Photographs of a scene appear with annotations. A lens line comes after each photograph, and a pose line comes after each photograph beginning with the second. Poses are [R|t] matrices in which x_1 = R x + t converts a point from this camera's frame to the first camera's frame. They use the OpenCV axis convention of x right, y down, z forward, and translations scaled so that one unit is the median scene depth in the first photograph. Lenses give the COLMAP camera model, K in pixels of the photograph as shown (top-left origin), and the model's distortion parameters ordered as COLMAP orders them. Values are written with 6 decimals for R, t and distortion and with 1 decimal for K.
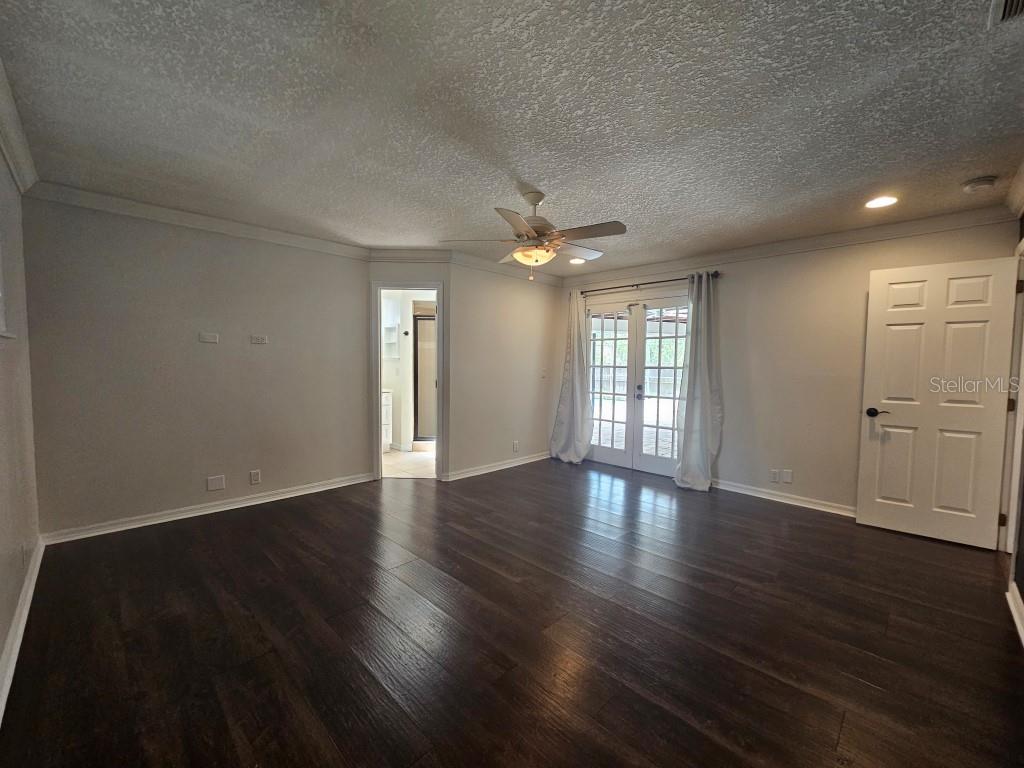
lens RADIAL K [[417.4, 0, 513.9], [0, 417.4, 385.3], [0, 0, 1]] dist [-0.001254, 0.000483]
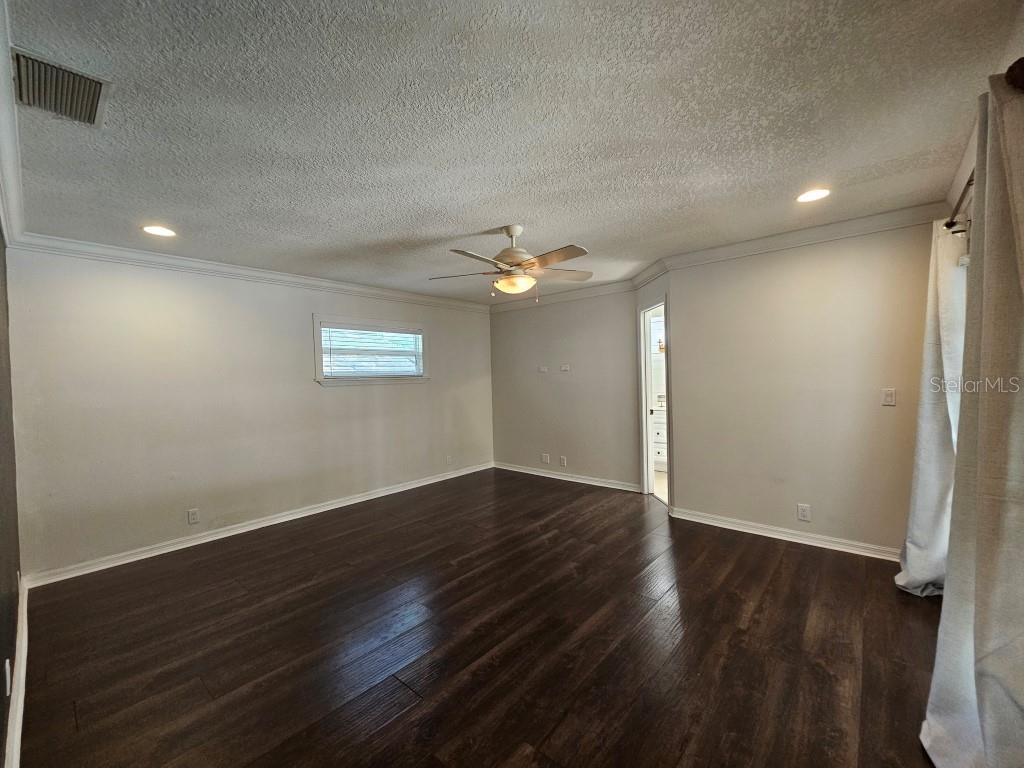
lens RADIAL K [[417.4, 0, 514.5], [0, 417.4, 385.4], [0, 0, 1]] dist [-0.001254, 0.000483]
pose [[0.054318, 0.001805, -0.998522, 0.803172], [-0.029908, 0.999553, 0.000180, -0.041039], [0.998076, 0.029854, 0.054348, 0.705623]]
